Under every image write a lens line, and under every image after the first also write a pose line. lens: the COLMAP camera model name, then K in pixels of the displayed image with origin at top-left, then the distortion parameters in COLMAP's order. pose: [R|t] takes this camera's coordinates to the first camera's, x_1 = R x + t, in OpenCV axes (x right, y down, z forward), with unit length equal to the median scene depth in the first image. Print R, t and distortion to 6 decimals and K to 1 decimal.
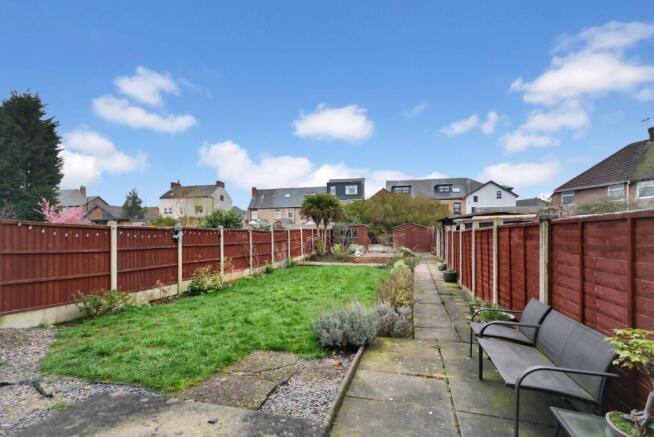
lens RADIAL K [[291.9, 0, 317.7], [0, 291.9, 238.4], [0, 0, 1]] dist [-0.011815, 0.000013]
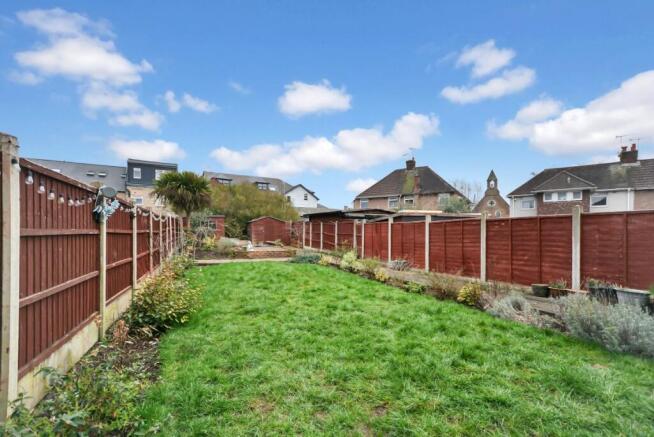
lens RADIAL K [[291.9, 0, 318.8], [0, 291.9, 234.1], [0, 0, 1]] dist [-0.011815, 0.000013]
pose [[0.768965, 0.012263, 0.639173, -0.137012], [-0.010913, 0.999922, -0.006055, 0.007793], [-0.639198, -0.002319, 0.769039, 0.116748]]
